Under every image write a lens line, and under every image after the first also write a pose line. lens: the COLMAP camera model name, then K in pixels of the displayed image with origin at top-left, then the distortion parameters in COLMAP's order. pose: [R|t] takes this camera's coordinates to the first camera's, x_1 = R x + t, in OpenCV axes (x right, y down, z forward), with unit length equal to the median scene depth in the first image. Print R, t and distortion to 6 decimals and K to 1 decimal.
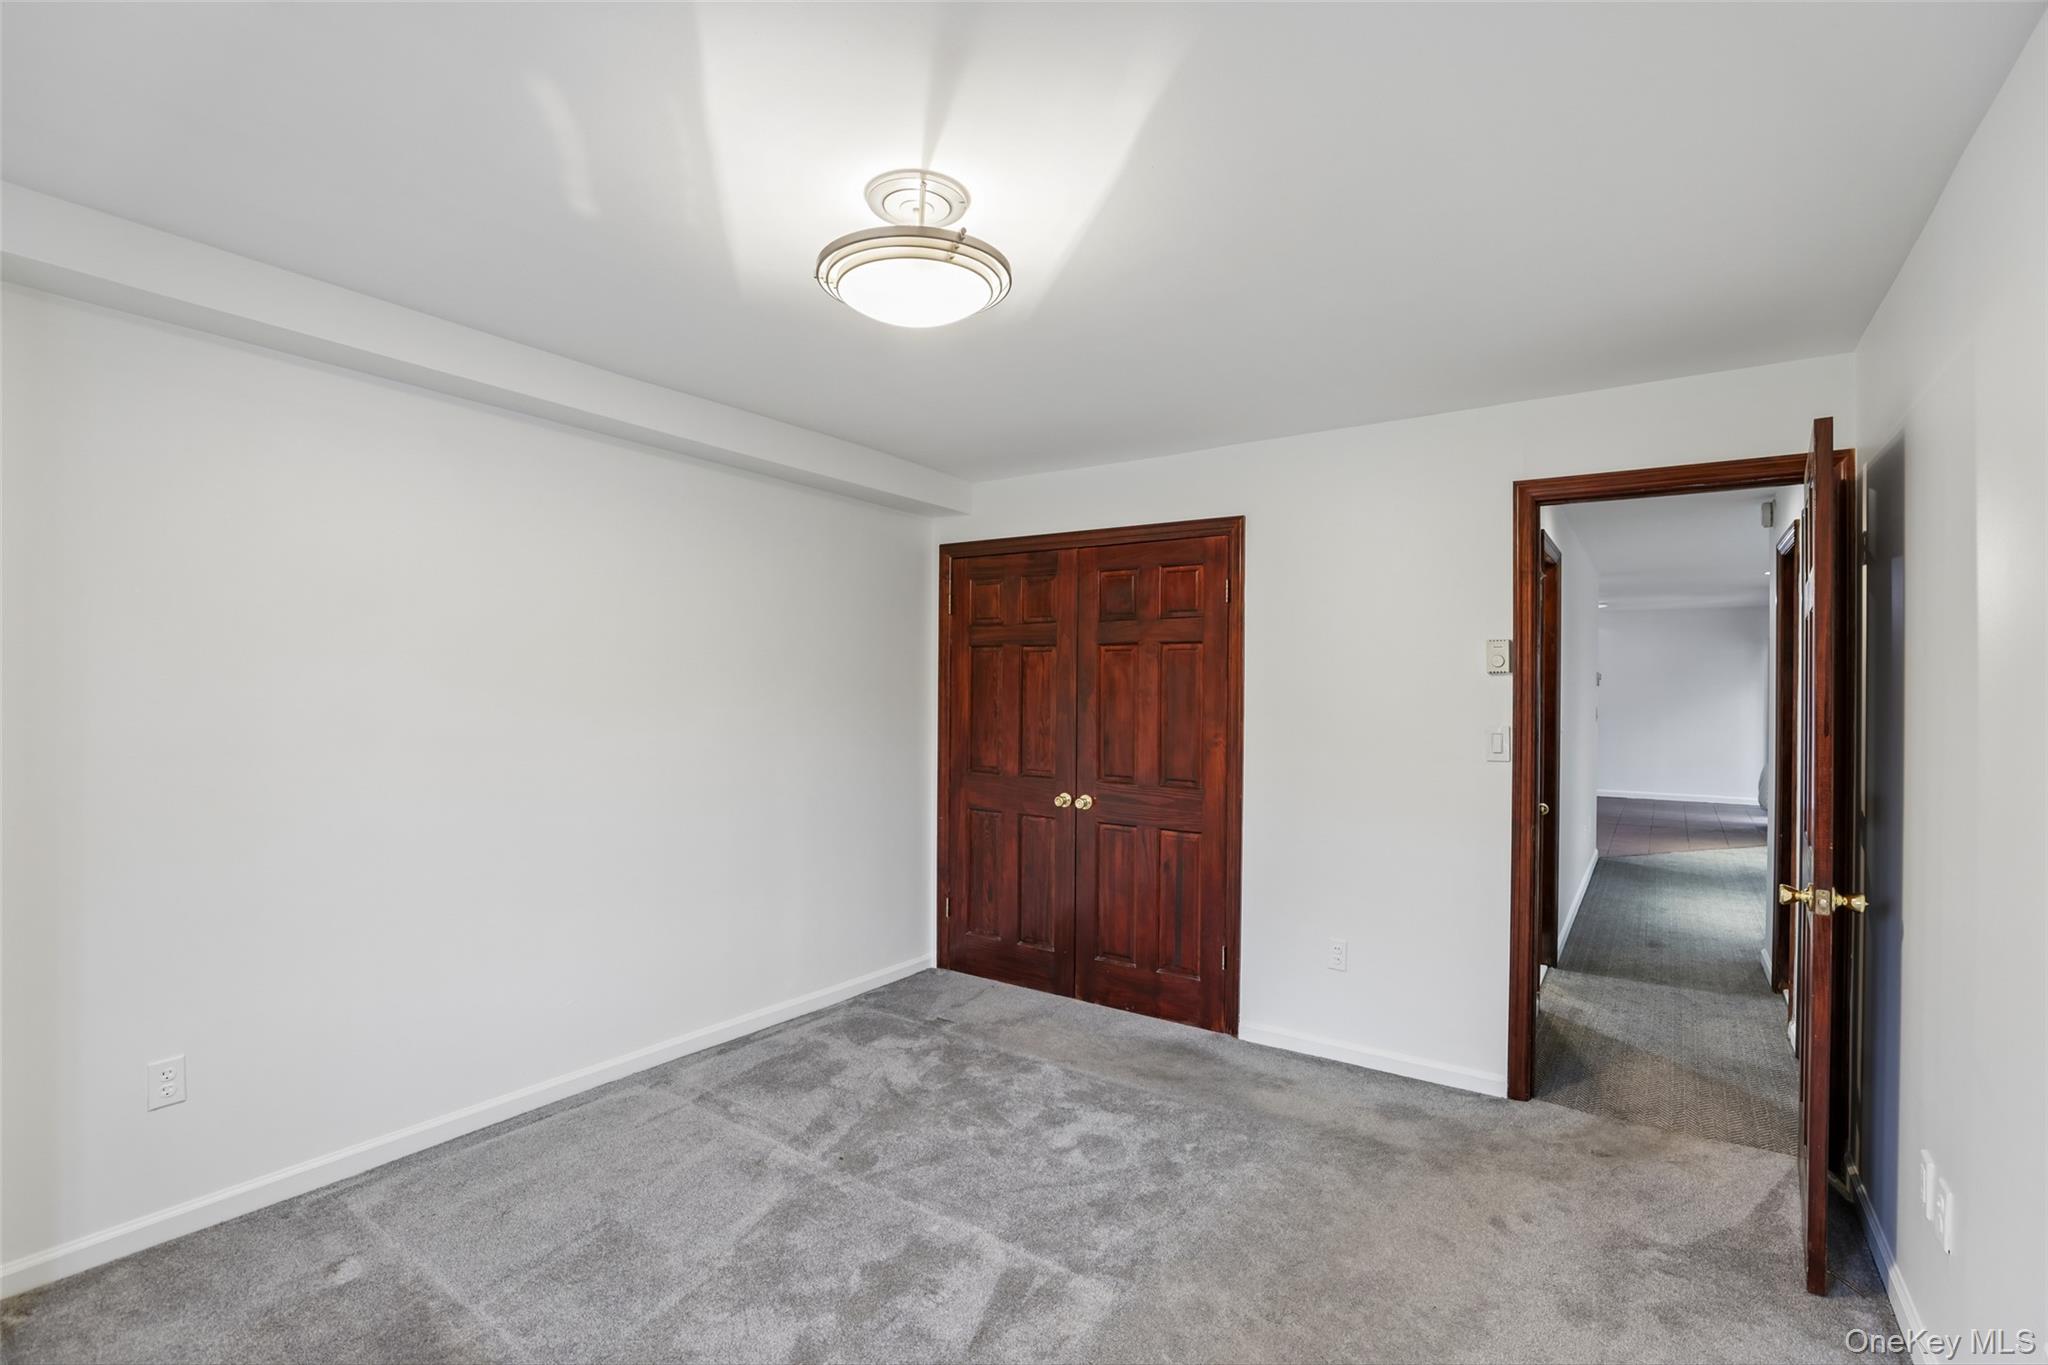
lens RADIAL K [[944.8, 0, 1028.1], [0, 944.8, 681.0], [0, 0, 1]] dist [-0.044082, 0.014328]
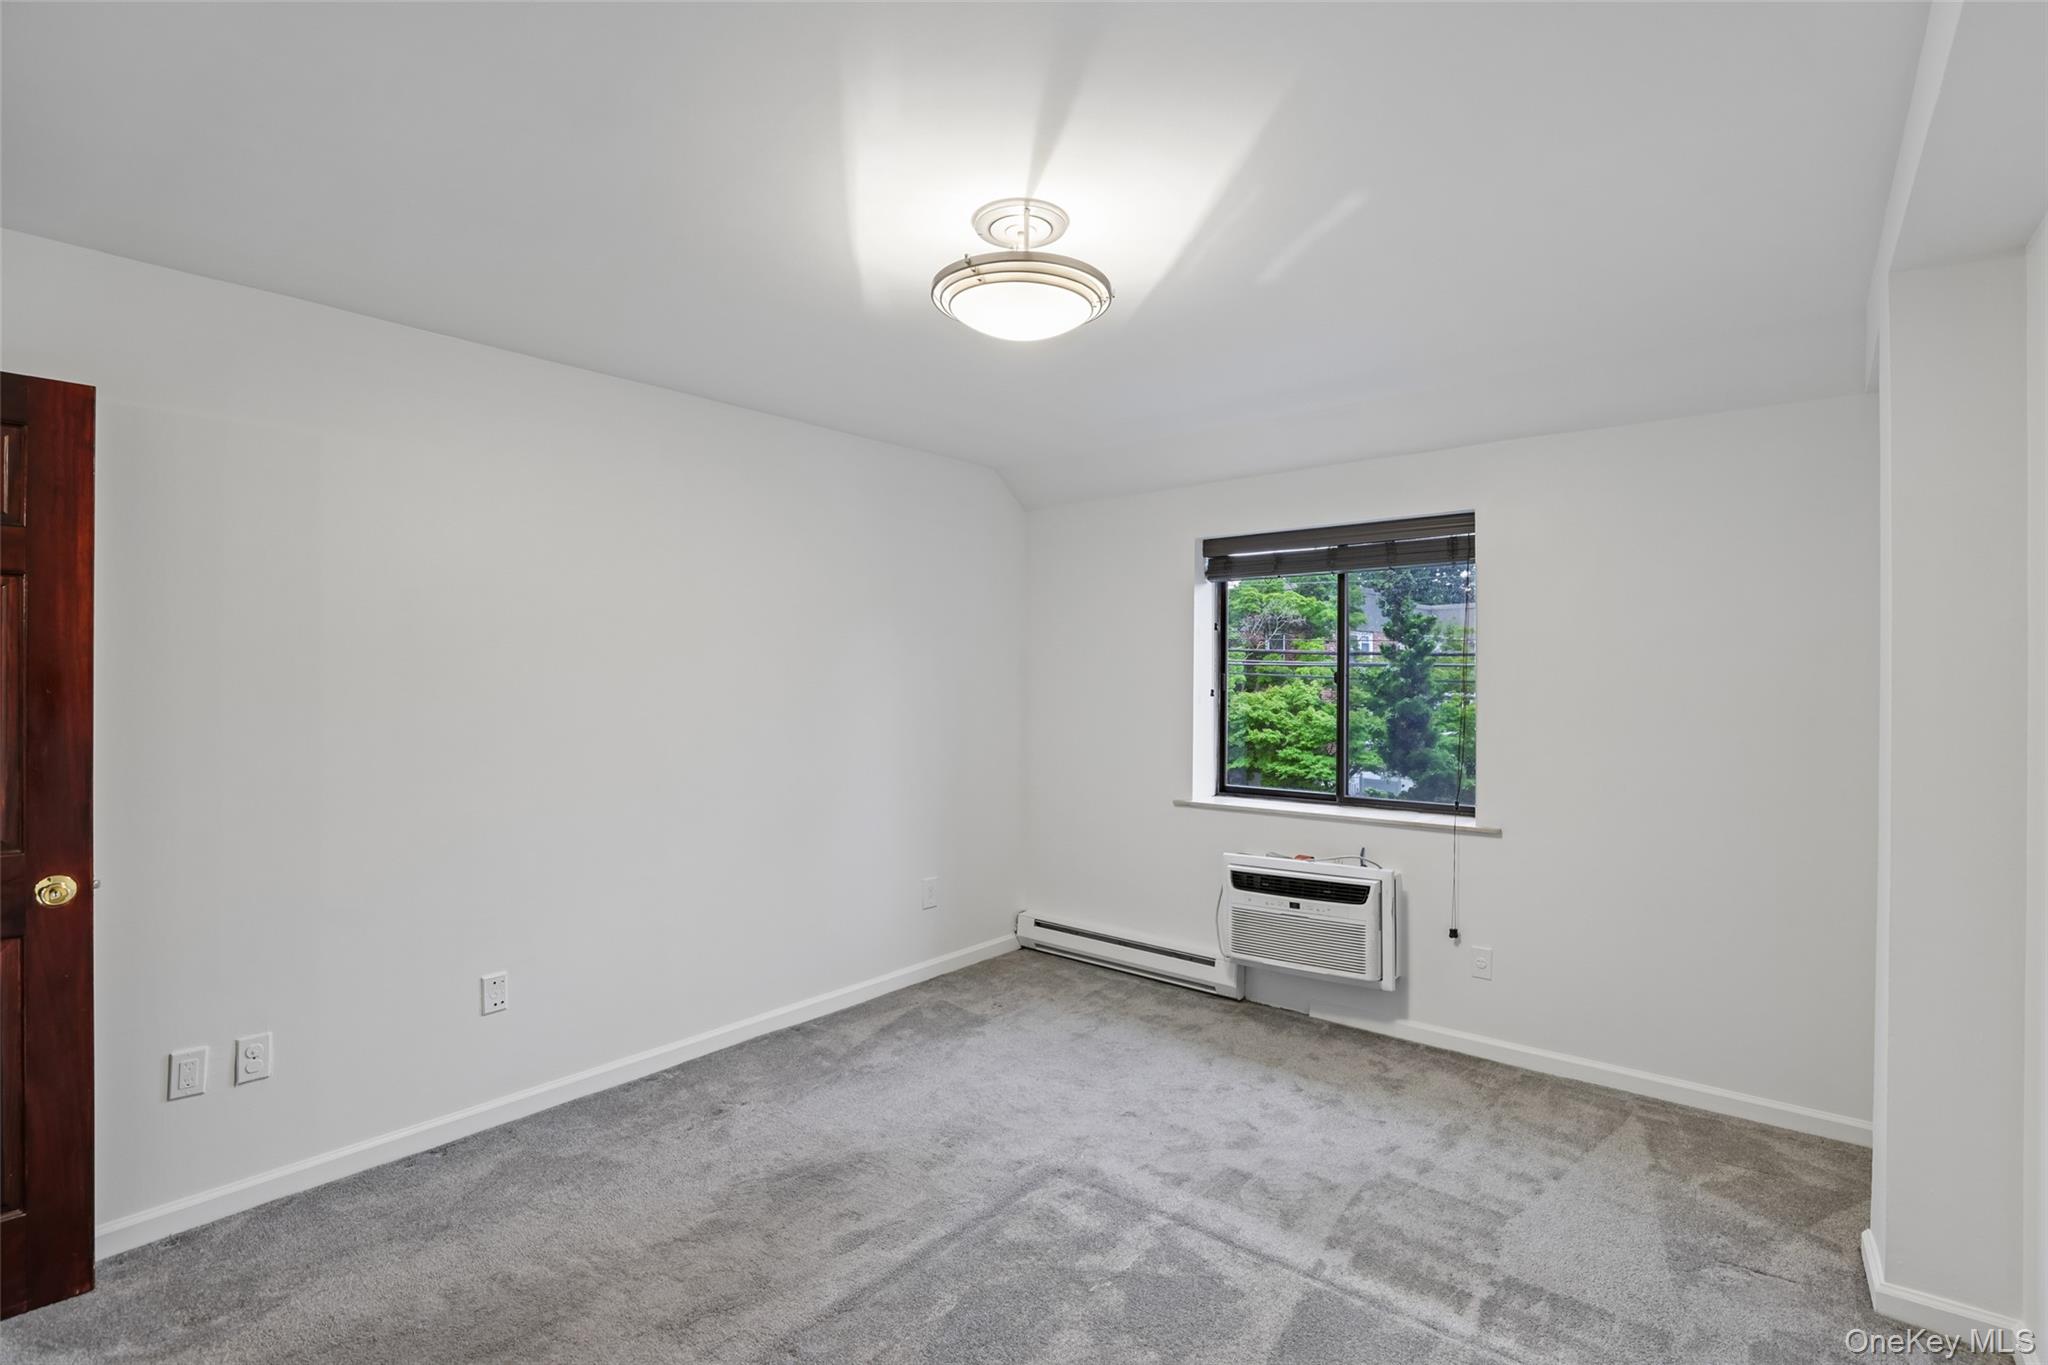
lens RADIAL K [[944.8, 0, 1028.1], [0, 944.8, 681.0], [0, 0, 1]] dist [-0.044082, 0.014328]
pose [[-0.996331, -0.007975, 0.085209, -0.116977], [-0.008001, 0.999968, 0.000028, 0.006870], [-0.085207, -0.000654, -0.996363, 1.057678]]
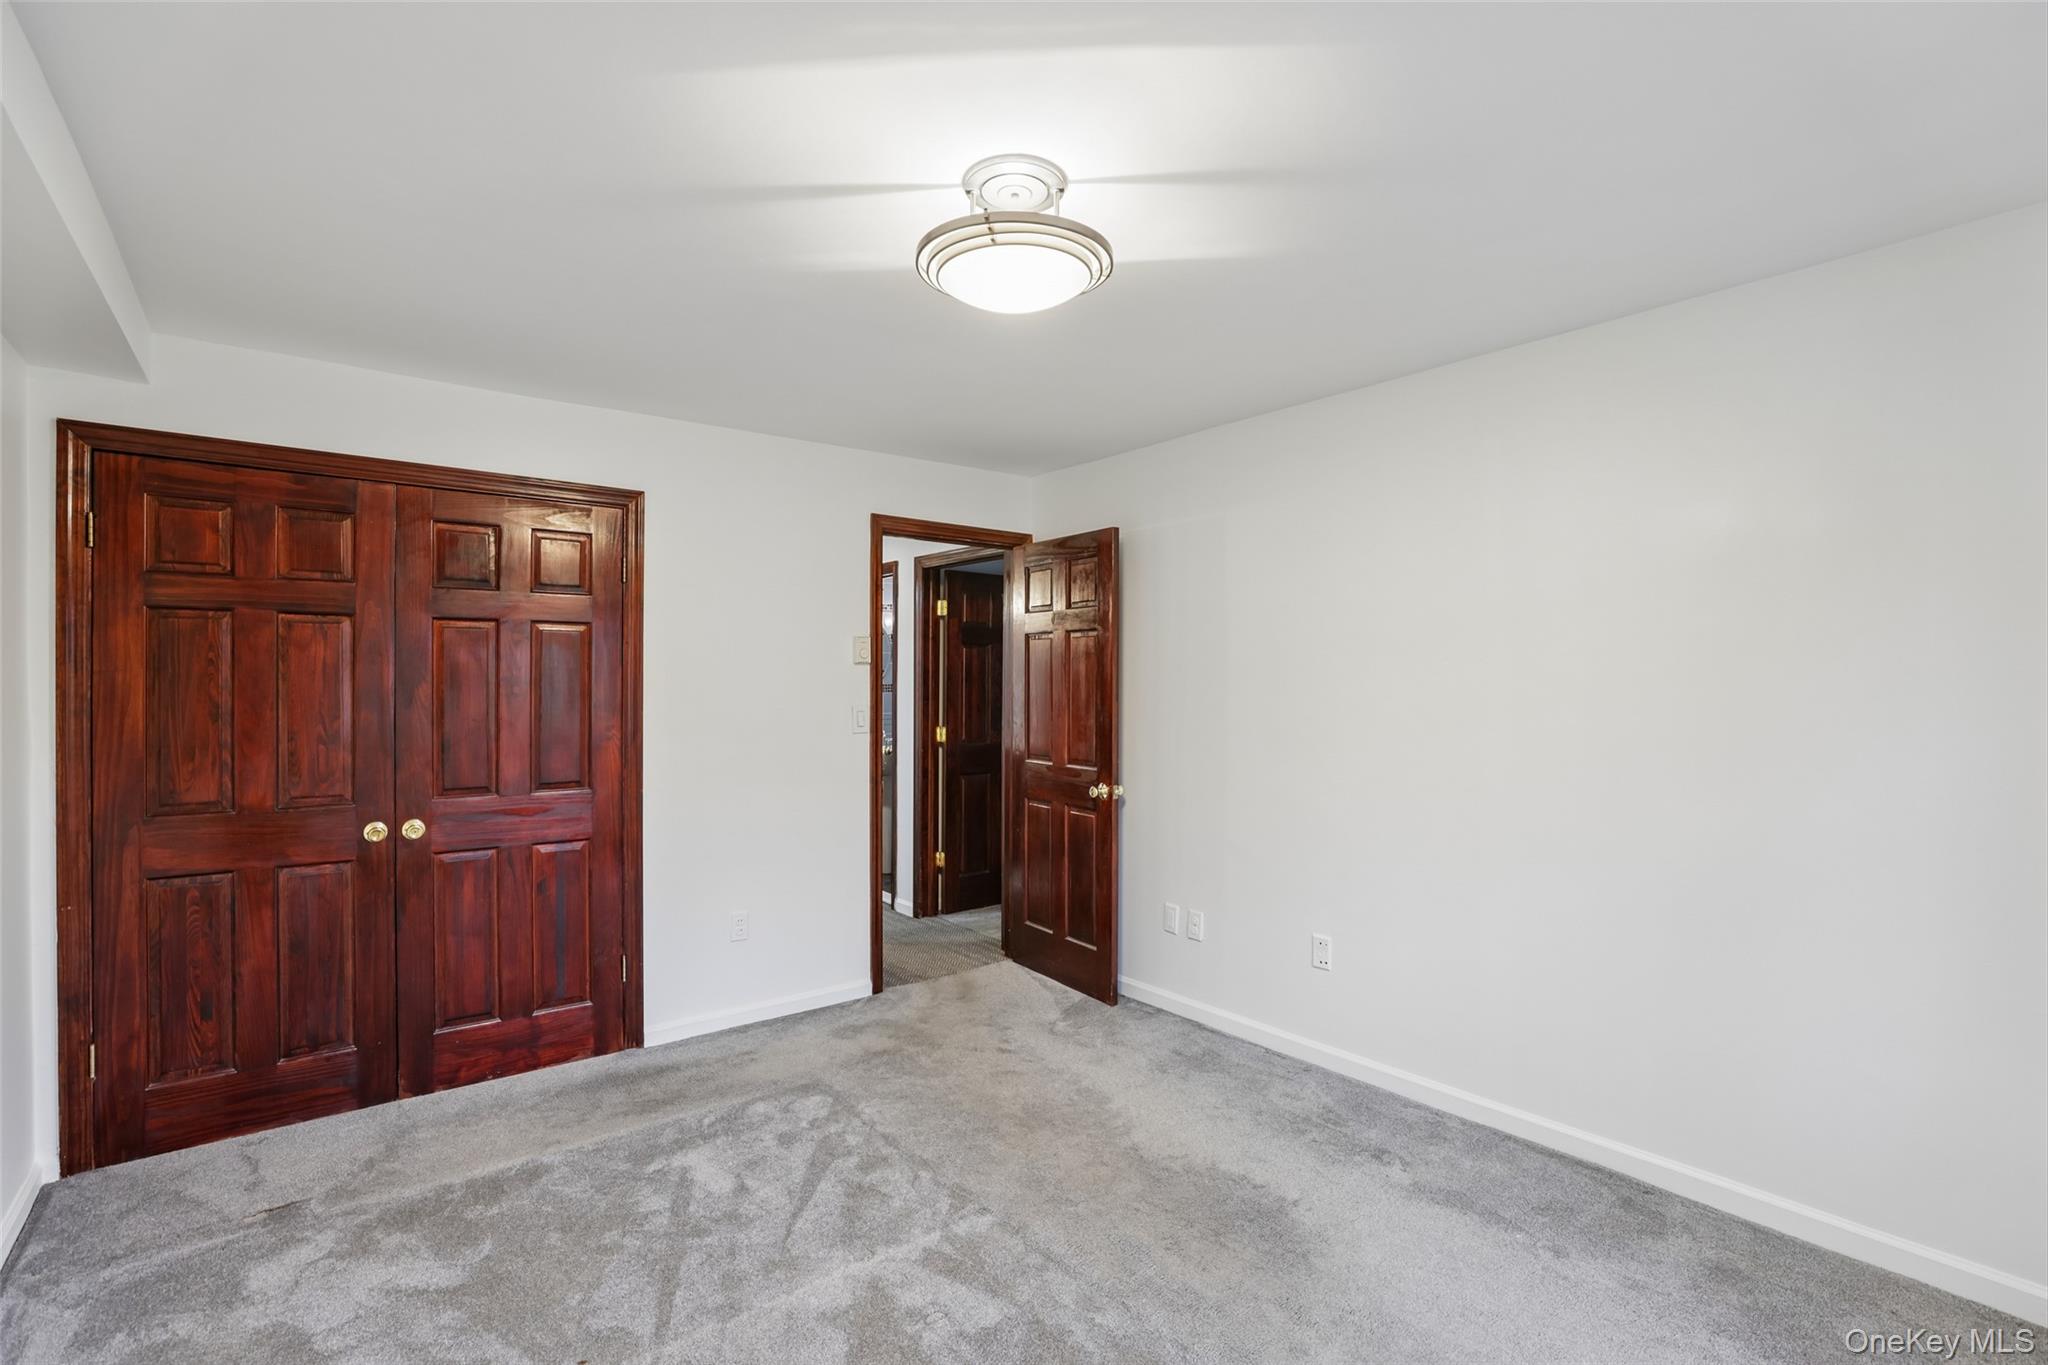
lens RADIAL K [[944.8, 0, 1028.1], [0, 944.8, 681.0], [0, 0, 1]] dist [-0.044082, 0.014328]
pose [[0.275089, -0.011298, 0.961352, -0.552083], [-0.008220, 0.999867, 0.014103, -0.003222], [-0.961384, -0.011782, 0.274959, 0.365679]]
